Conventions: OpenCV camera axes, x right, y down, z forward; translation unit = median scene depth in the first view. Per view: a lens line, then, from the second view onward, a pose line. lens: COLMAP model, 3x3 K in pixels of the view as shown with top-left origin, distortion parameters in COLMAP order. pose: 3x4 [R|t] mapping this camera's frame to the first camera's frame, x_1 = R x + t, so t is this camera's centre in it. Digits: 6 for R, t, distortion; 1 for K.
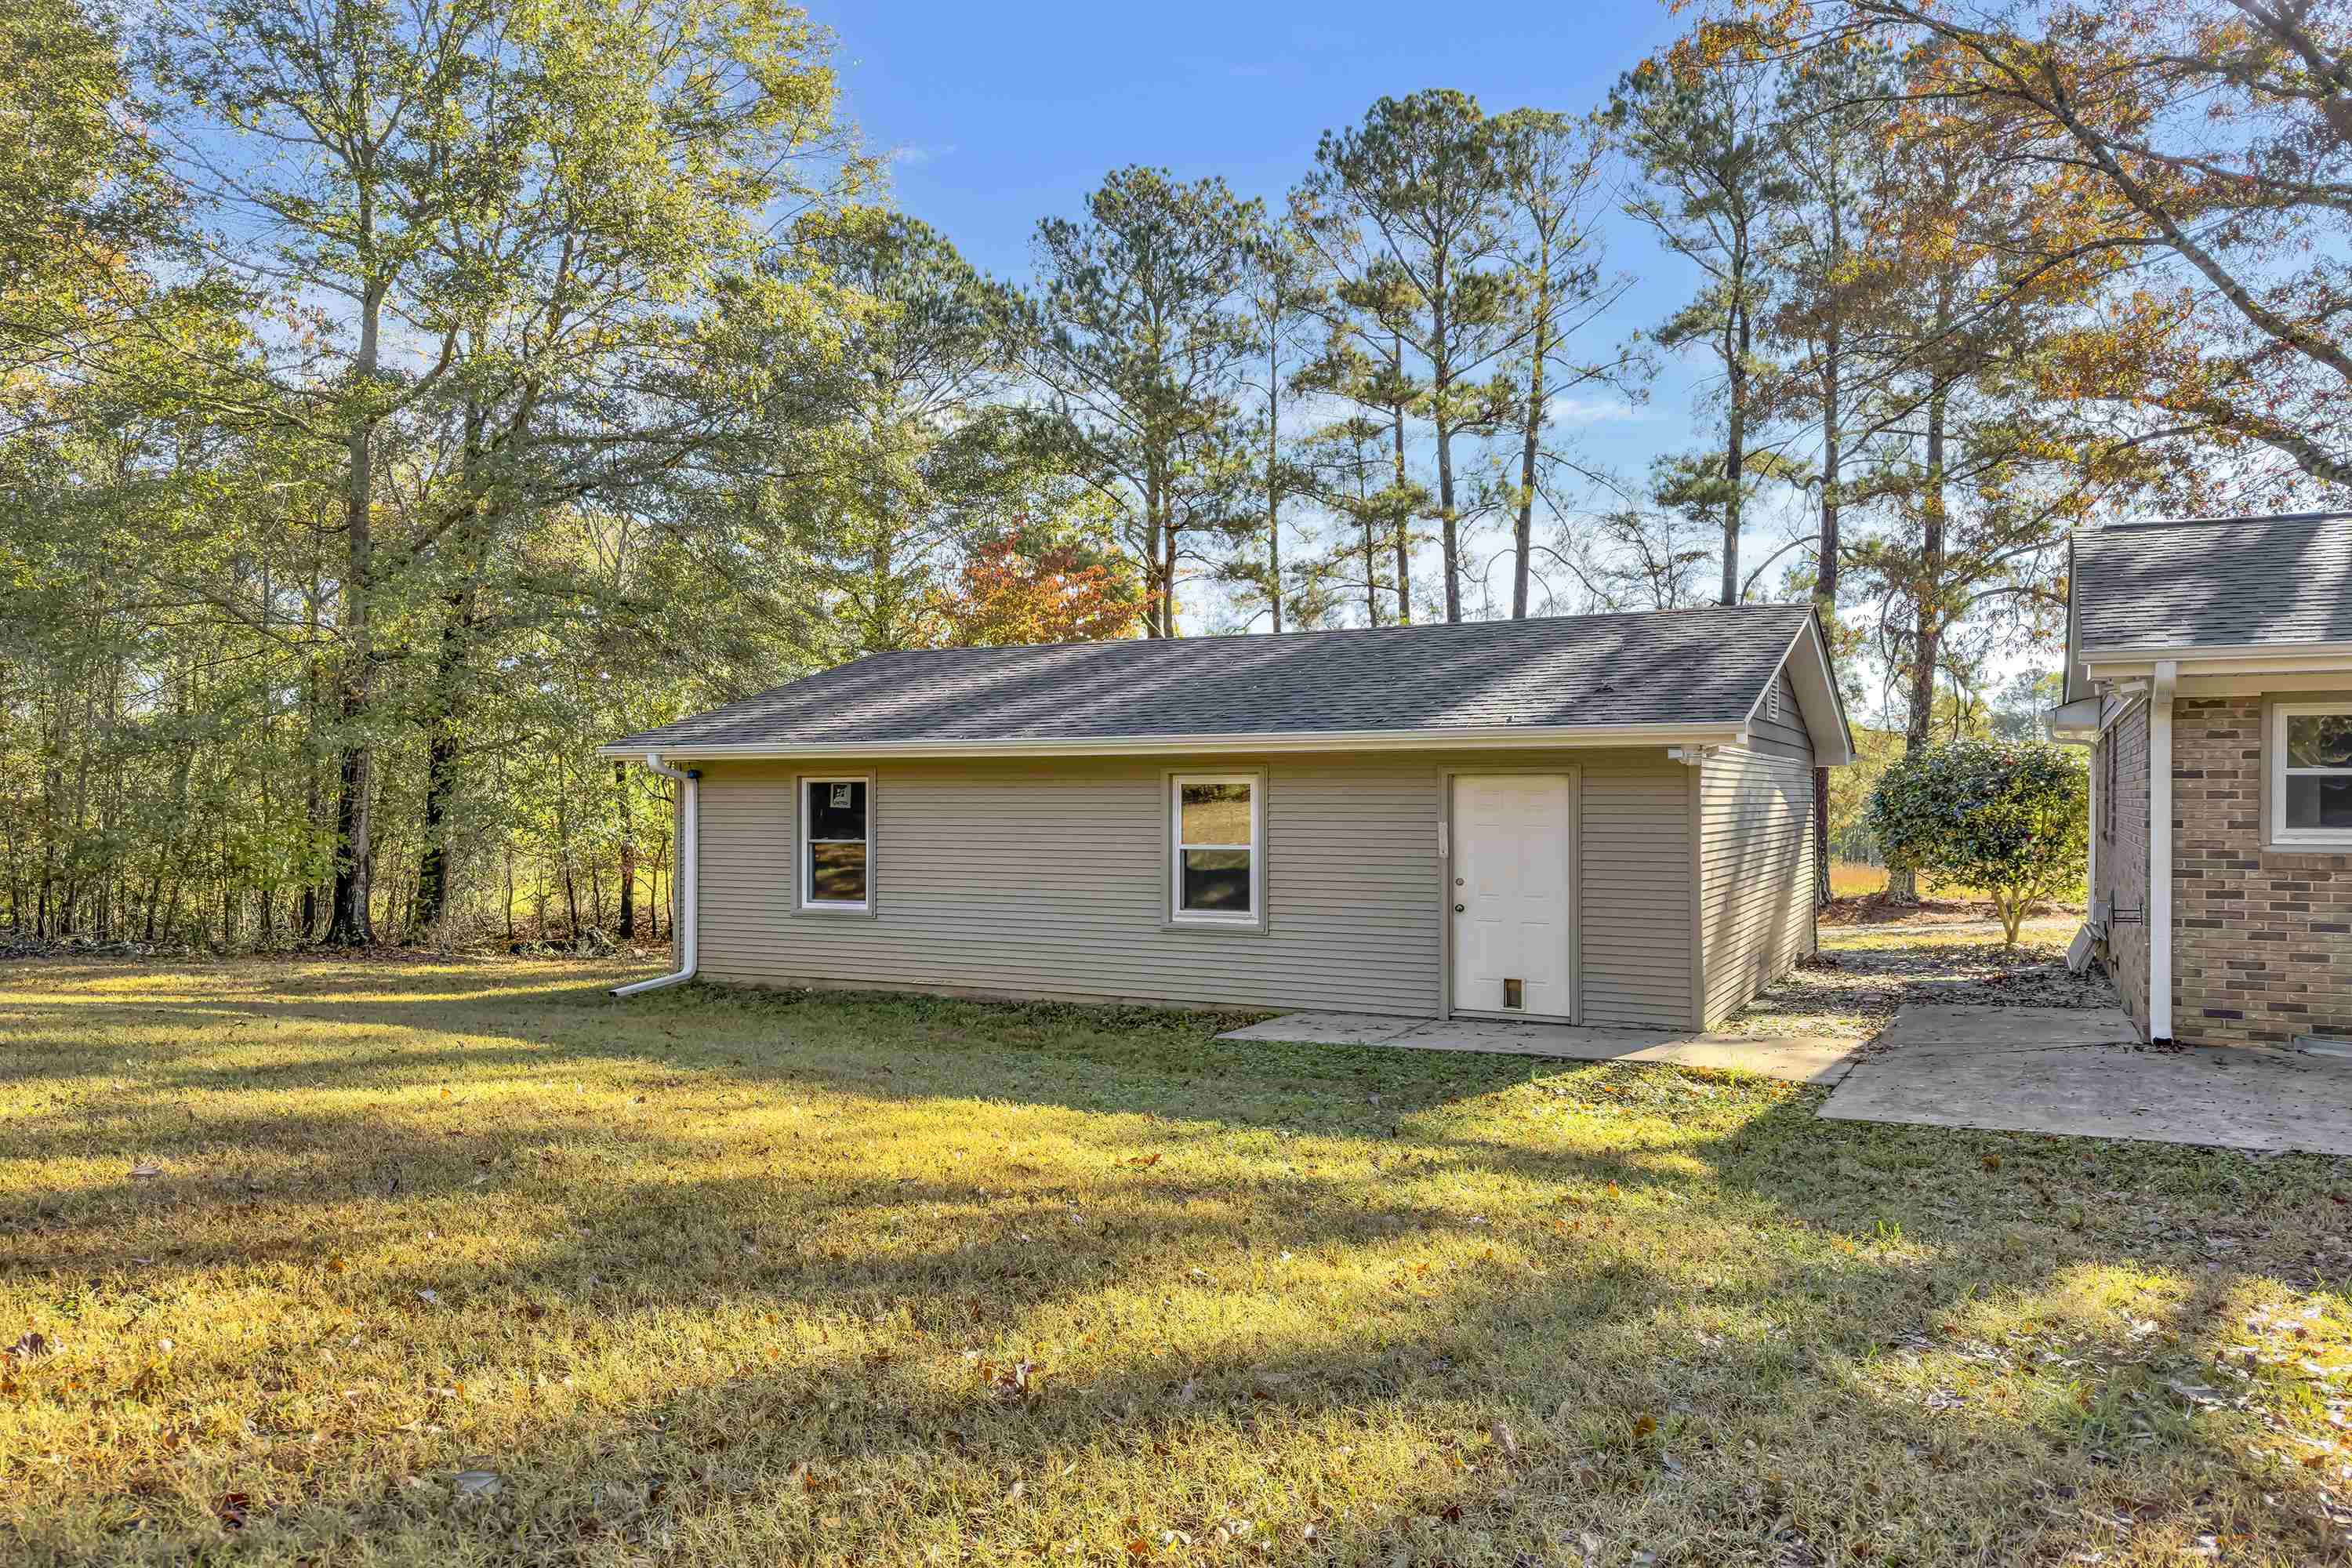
lens RADIAL K [[1650.6, 0, 1176.0], [0, 1650.6, 784.0], [0, 0, 1]] dist [0.003587, 0.000040]
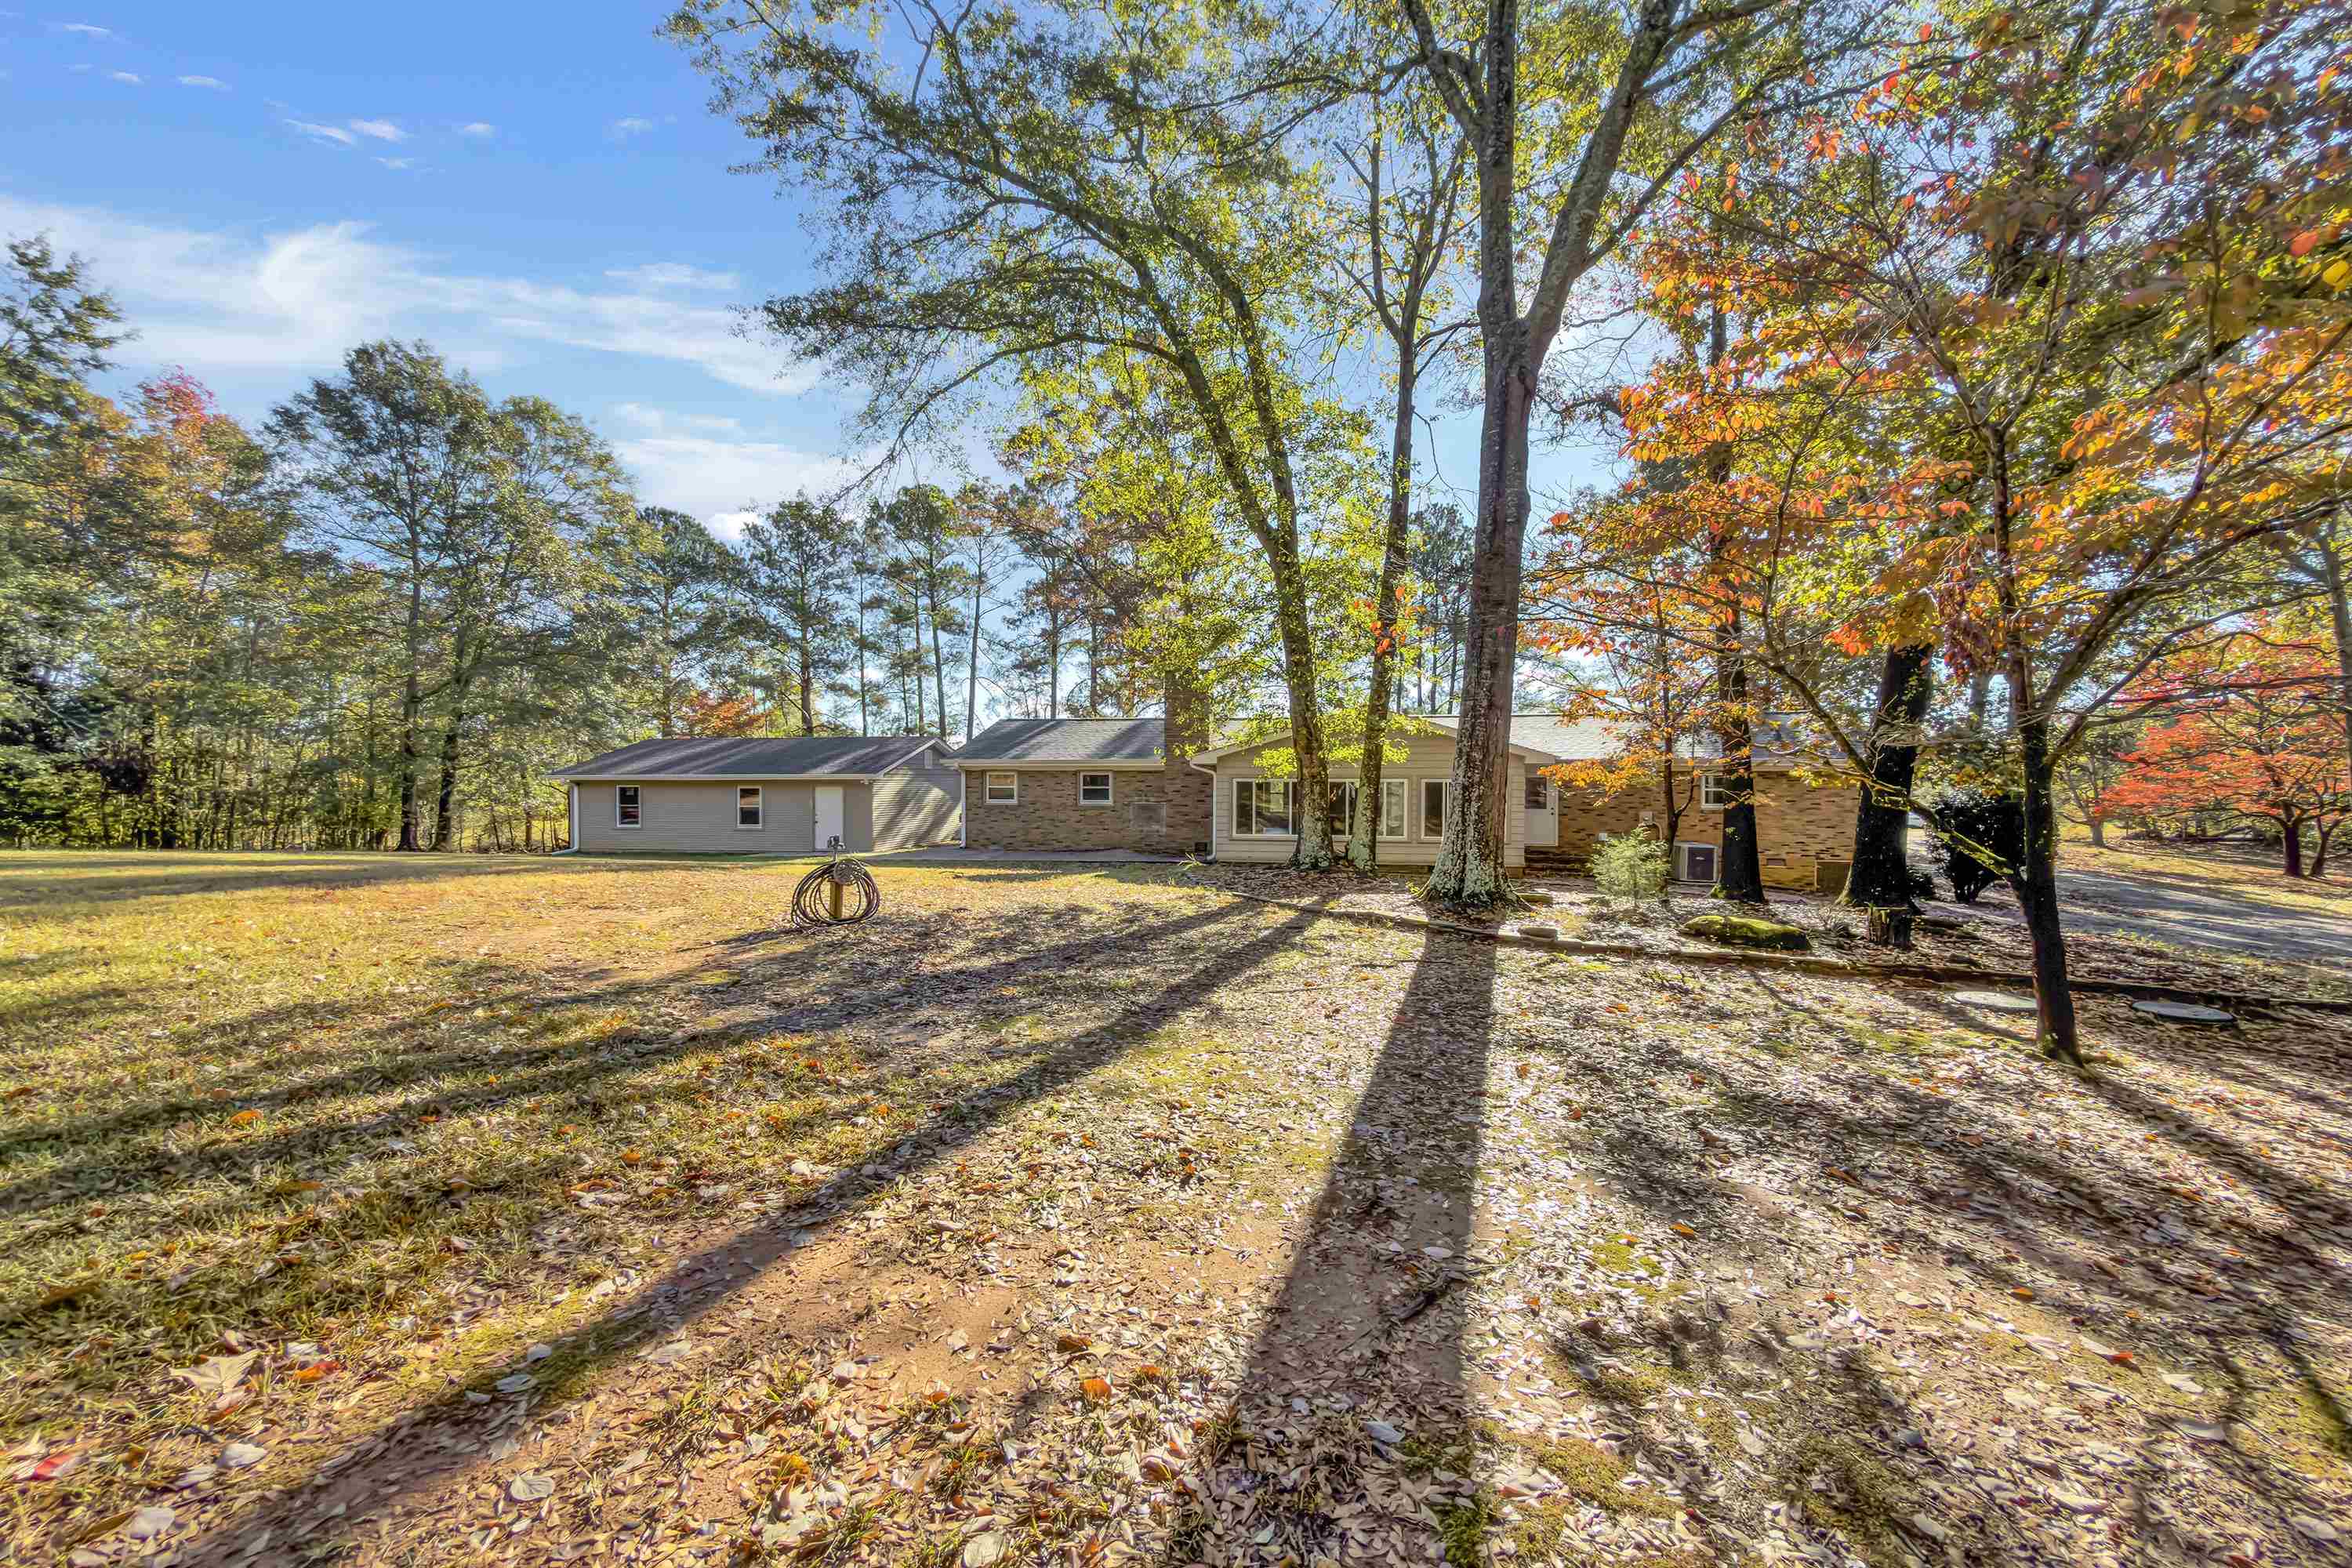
lens RADIAL K [[955.7, 0, 1166.8], [0, 955.7, 762.8], [0, 0, 1]] dist [-0.000742, 0.000054]
pose [[0.957823, 0.003597, 0.287335, 0.096275], [-0.000473, 0.999940, -0.010944, -0.010454], [-0.287357, 0.010346, 0.957768, -0.396866]]
